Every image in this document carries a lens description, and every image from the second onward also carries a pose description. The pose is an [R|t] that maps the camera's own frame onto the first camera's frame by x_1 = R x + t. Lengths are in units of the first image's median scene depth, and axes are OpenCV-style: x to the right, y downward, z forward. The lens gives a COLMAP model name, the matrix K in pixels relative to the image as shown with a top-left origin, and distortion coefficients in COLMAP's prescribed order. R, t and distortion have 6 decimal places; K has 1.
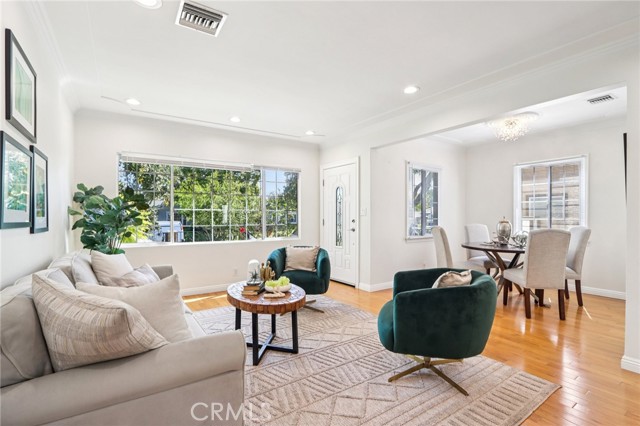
lens RADIAL K [[299.9, 0, 313.3], [0, 299.9, 218.0], [0, 0, 1]] dist [-0.017763, 0.000441]
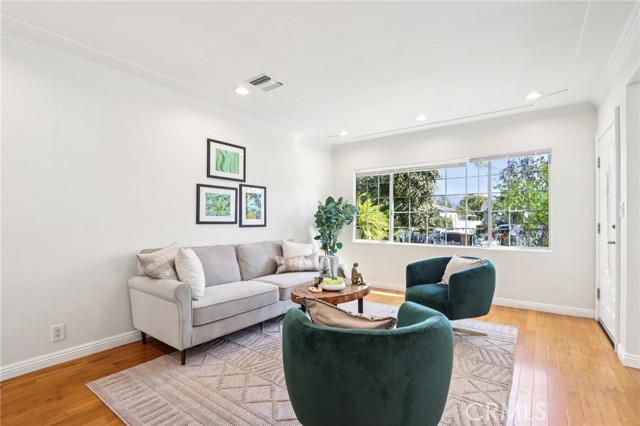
lens RADIAL K [[299.9, 0, 313.3], [0, 299.9, 218.0], [0, 0, 1]] dist [-0.017763, 0.000441]
pose [[0.340739, -0.002065, -0.940156, 0.543486], [-0.002863, 0.999991, -0.003234, -0.003765], [0.940154, 0.003793, 0.340730, 0.362631]]
